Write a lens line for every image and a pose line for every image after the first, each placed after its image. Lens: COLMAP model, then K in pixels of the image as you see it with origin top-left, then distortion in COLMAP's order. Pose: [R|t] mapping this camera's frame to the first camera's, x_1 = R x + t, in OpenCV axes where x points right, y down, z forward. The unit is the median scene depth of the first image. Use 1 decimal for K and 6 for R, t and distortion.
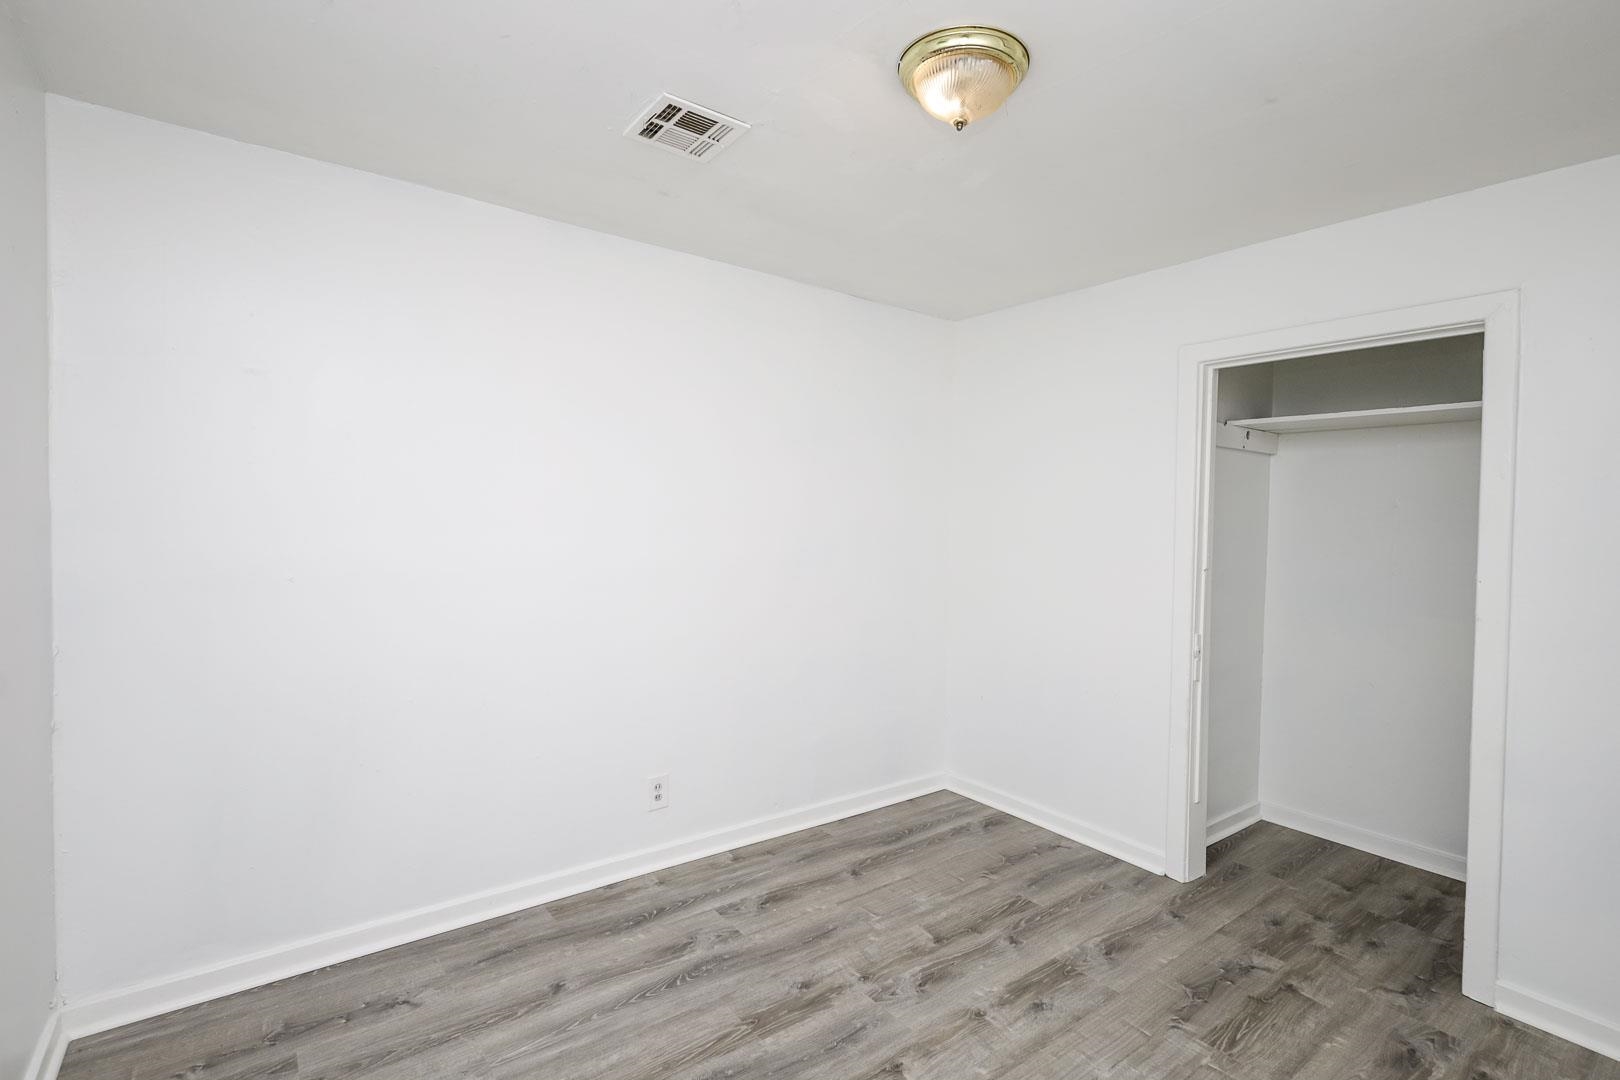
lens RADIAL K [[756.7, 0, 860.3], [0, 756.7, 528.9], [0, 0, 1]] dist [-0.002994, 0.001121]
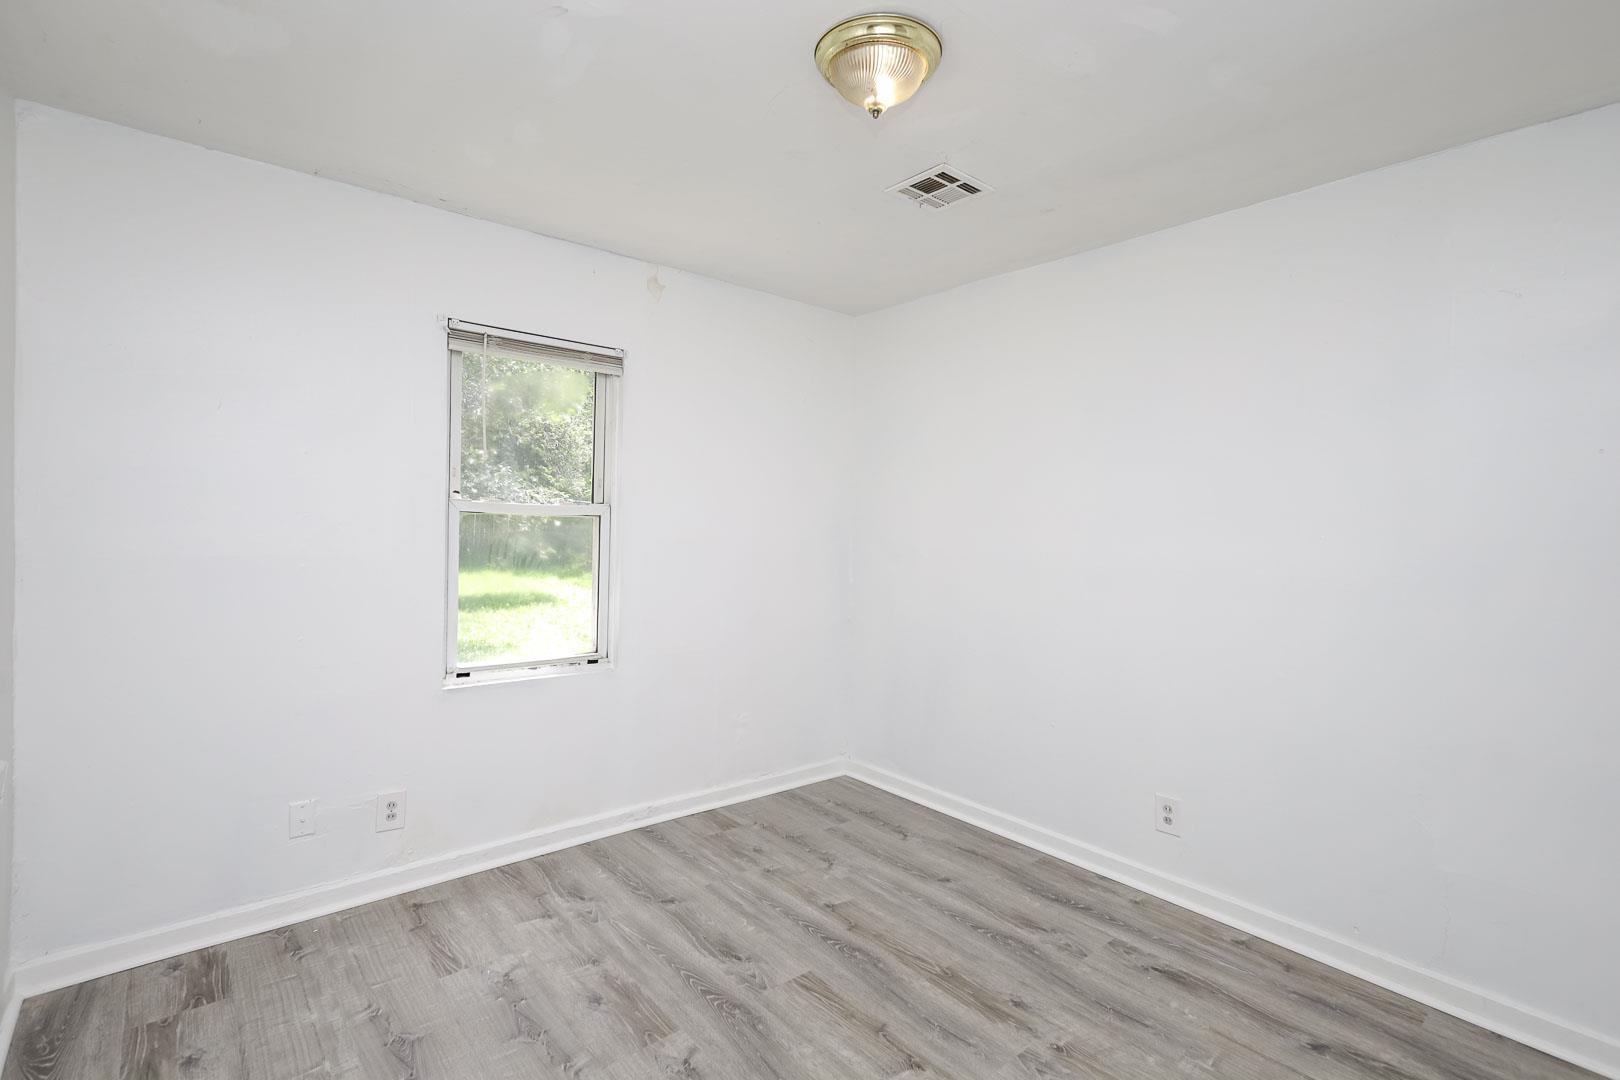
lens RADIAL K [[756.7, 0, 805.6], [0, 756.7, 531.5], [0, 0, 1]] dist [-0.002994, 0.001121]
pose [[0.015261, -0.003599, -0.999877, 0.787698], [-0.020746, 0.999777, -0.003915, 0.000497], [0.999668, 0.020803, 0.015183, 0.605350]]
